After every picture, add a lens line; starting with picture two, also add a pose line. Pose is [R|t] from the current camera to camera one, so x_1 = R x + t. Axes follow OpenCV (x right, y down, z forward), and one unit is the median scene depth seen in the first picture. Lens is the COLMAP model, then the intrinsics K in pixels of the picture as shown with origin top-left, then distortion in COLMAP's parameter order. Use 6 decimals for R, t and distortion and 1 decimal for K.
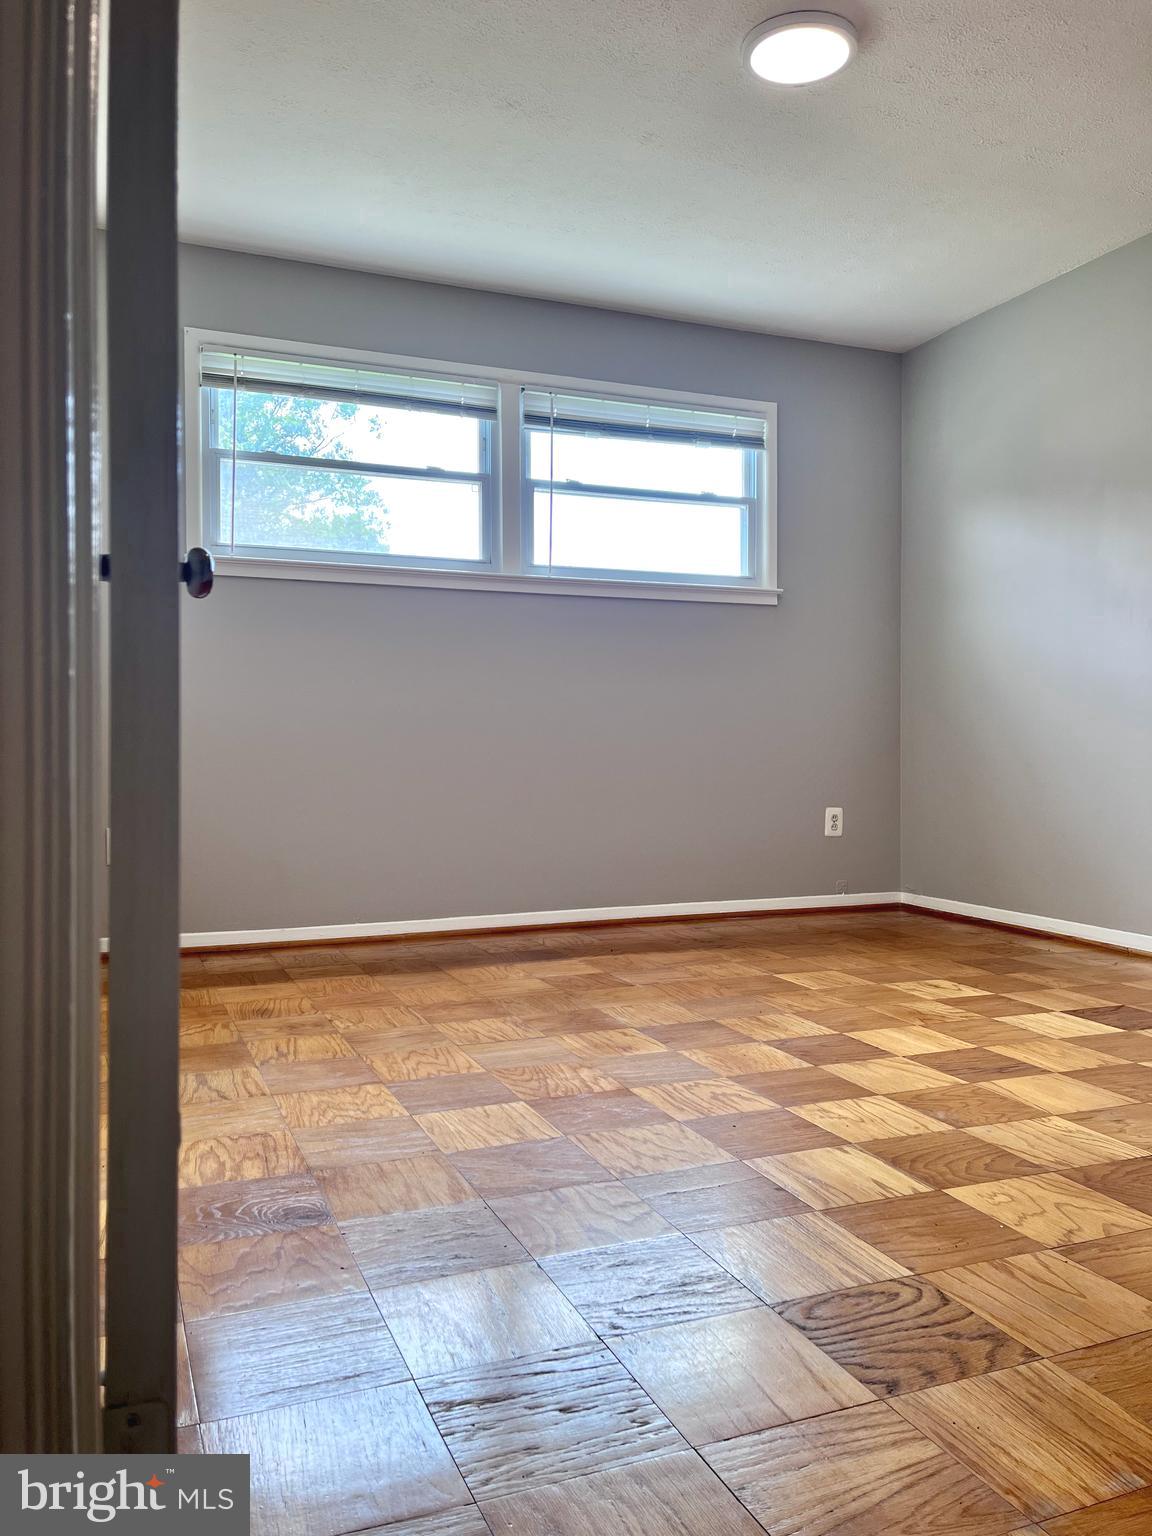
lens RADIAL K [[1169.8, 0, 568.7], [0, 1169.8, 770.4], [0, 0, 1]] dist [0.005082, -0.018701]
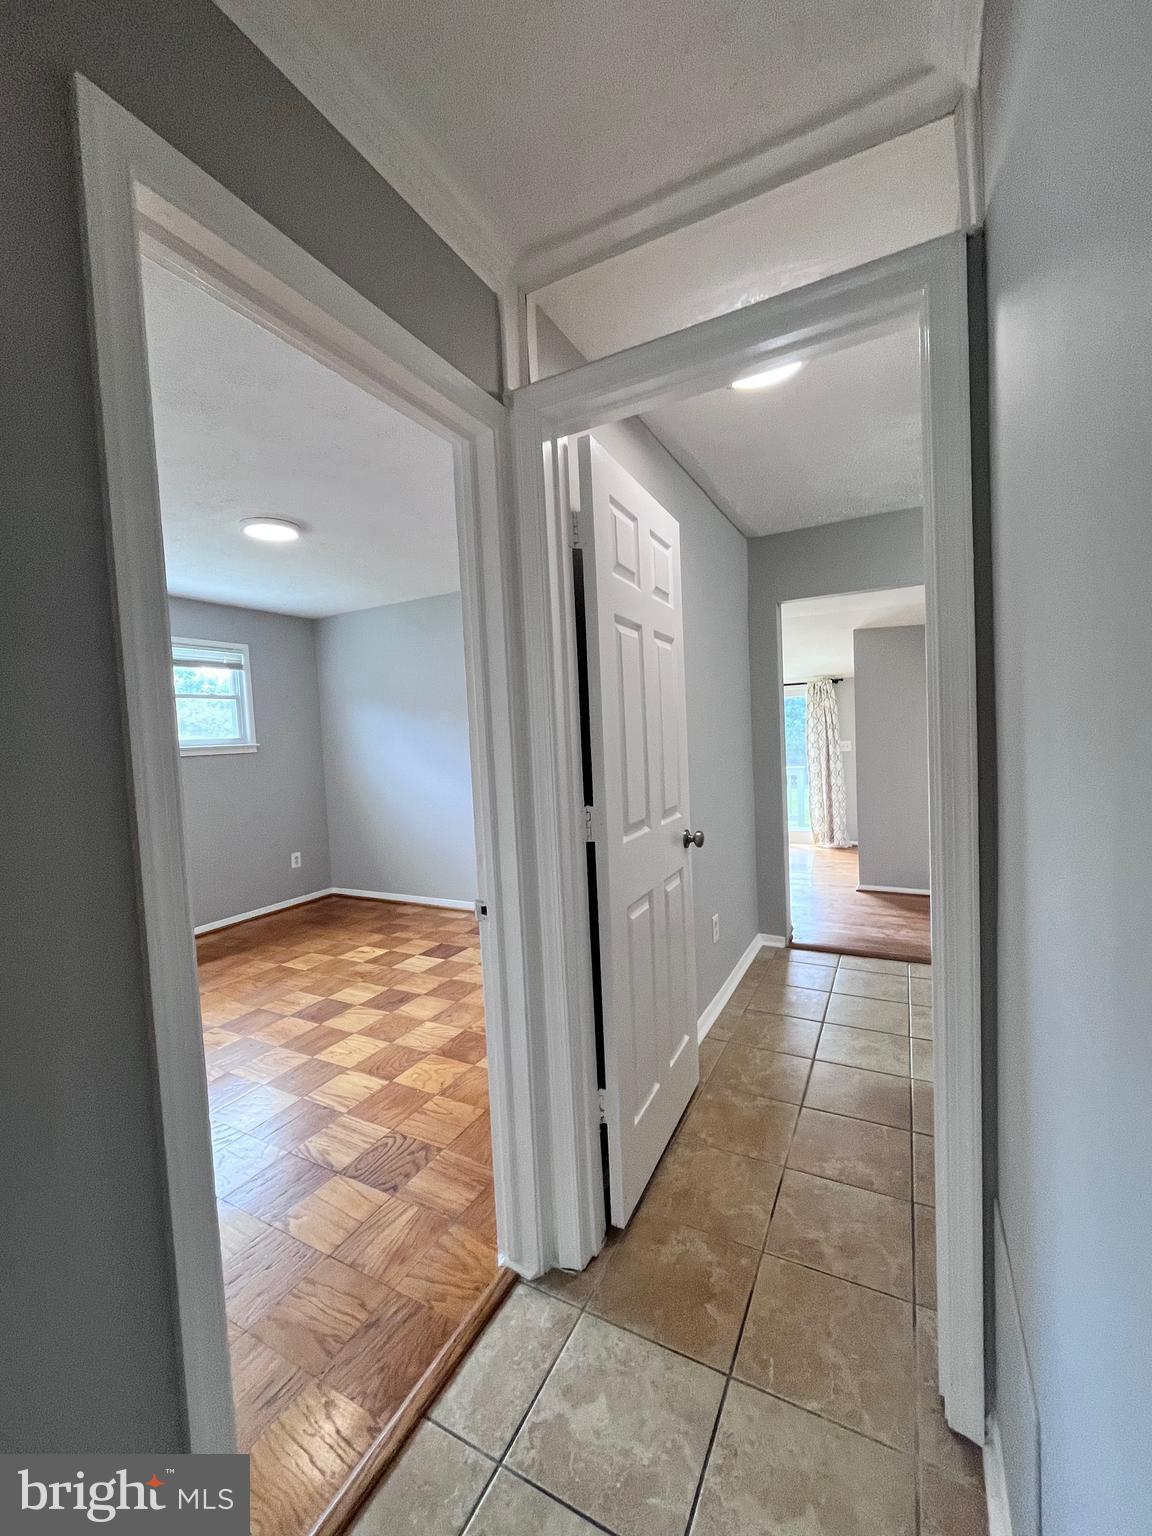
lens RADIAL K [[619.3, 0, 574.8], [0, 619.3, 759.4], [0, 0, 1]] dist [-0.001936, 0.000287]
pose [[0.767851, -0.061587, 0.637662, -0.144806], [0.060094, 0.997904, 0.024017, -0.267076], [-0.637804, 0.019878, 0.769942, -0.221173]]
